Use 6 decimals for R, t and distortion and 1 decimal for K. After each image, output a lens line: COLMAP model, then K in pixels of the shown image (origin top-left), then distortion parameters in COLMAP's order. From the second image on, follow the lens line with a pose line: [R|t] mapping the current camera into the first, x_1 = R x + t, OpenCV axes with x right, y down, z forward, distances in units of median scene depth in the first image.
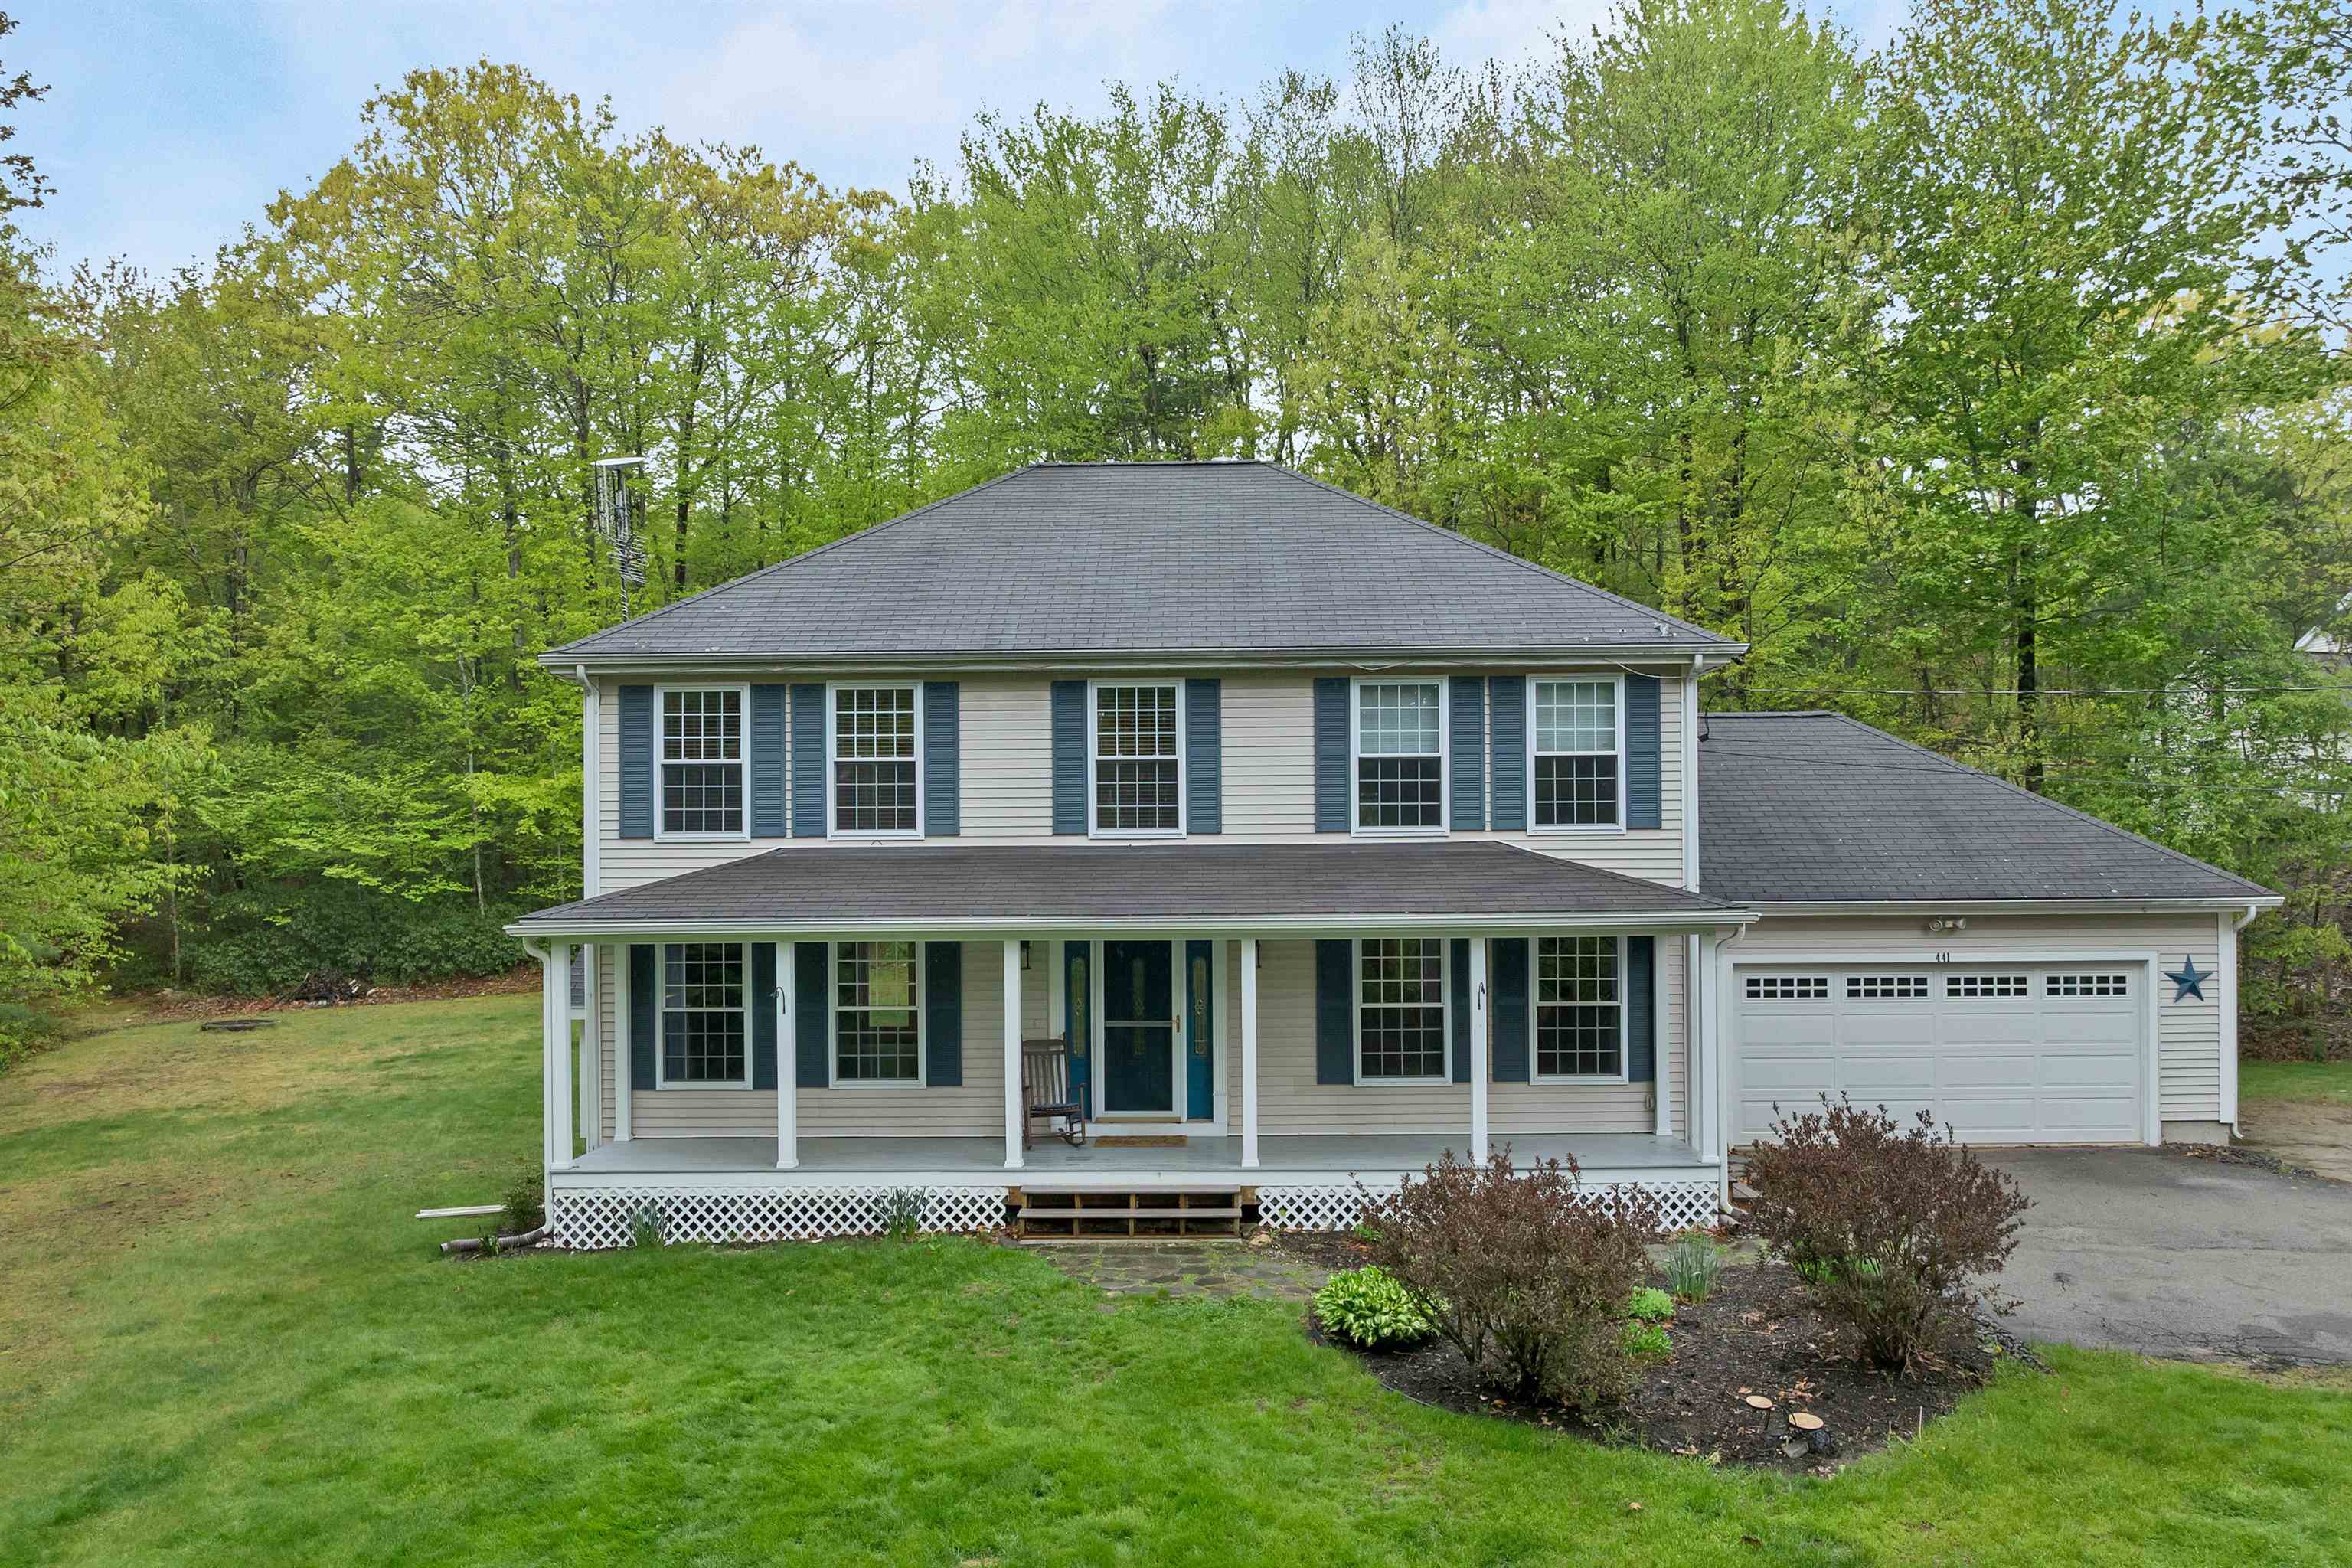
lens RADIAL K [[1689.8, 0, 1180.5], [0, 1689.8, 864.8], [0, 0, 1]] dist [-0.019537, -0.033054]
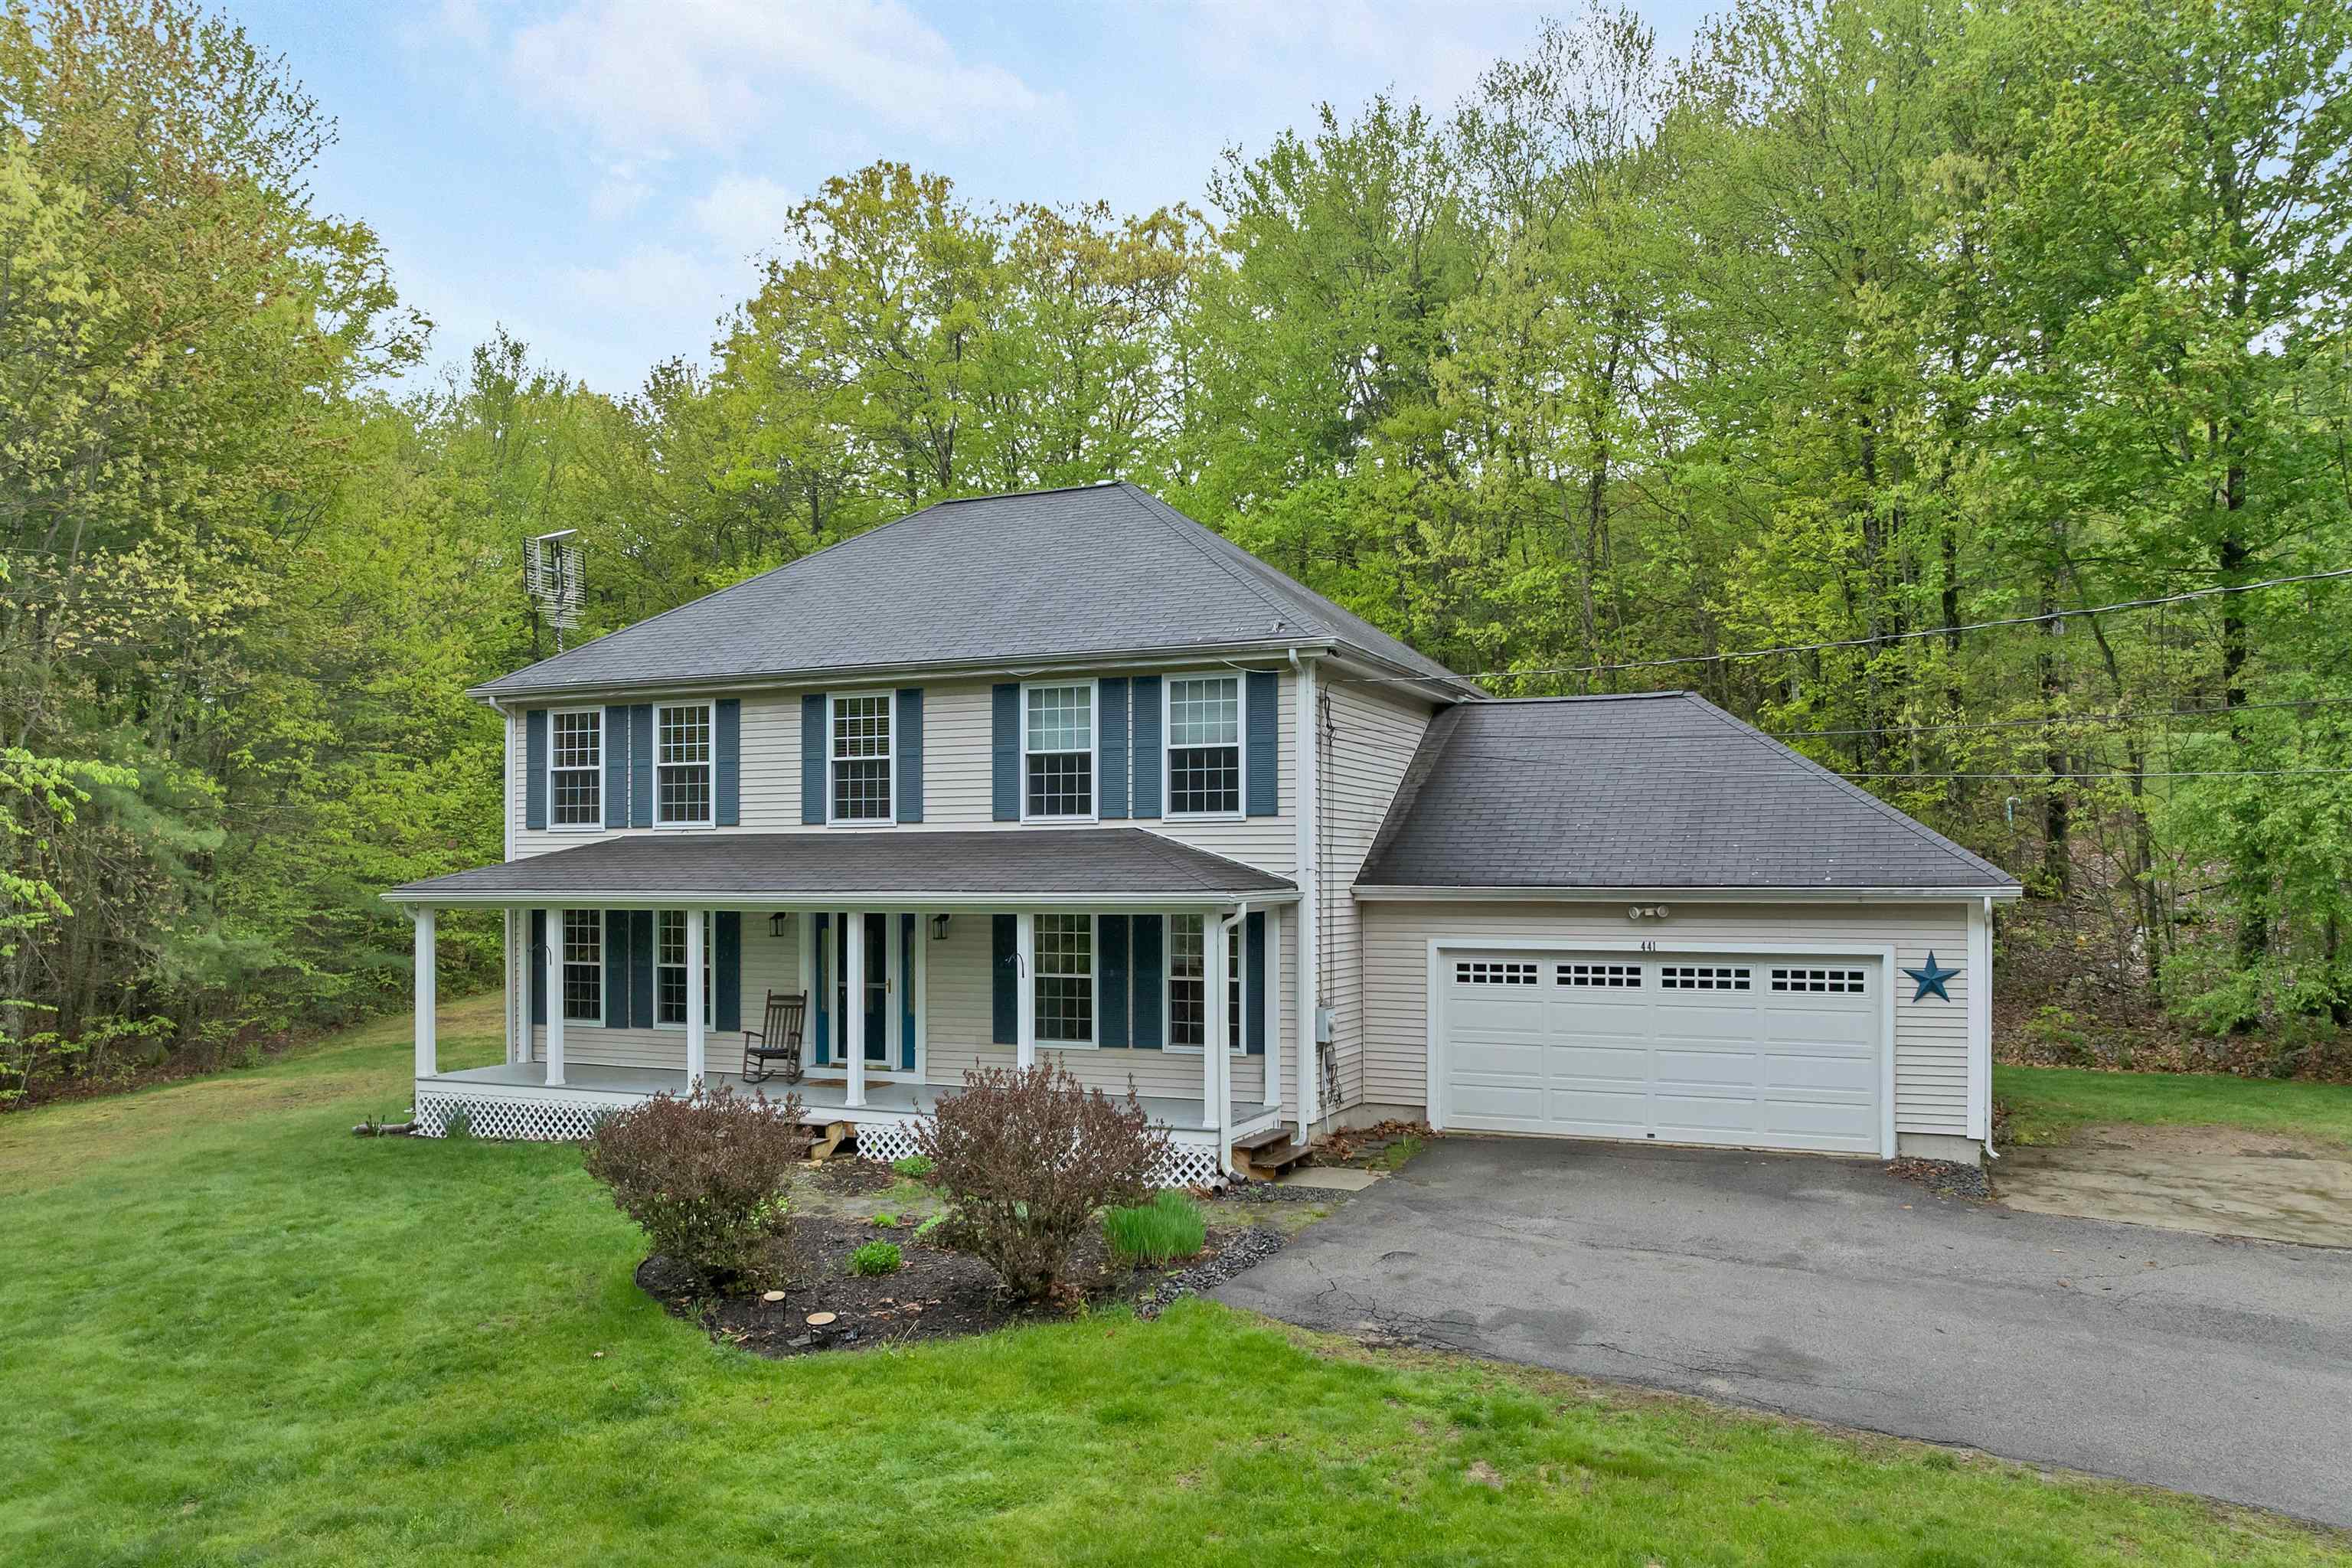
lens RADIAL K [[1689.8, 0, 1180.5], [0, 1689.8, 864.8], [0, 0, 1]] dist [-0.019537, -0.033054]
pose [[0.921430, 0.003908, -0.388525, 0.635742], [-0.001689, 0.999980, 0.006054, 0.003114], [0.388541, -0.004922, 0.921418, 0.004963]]
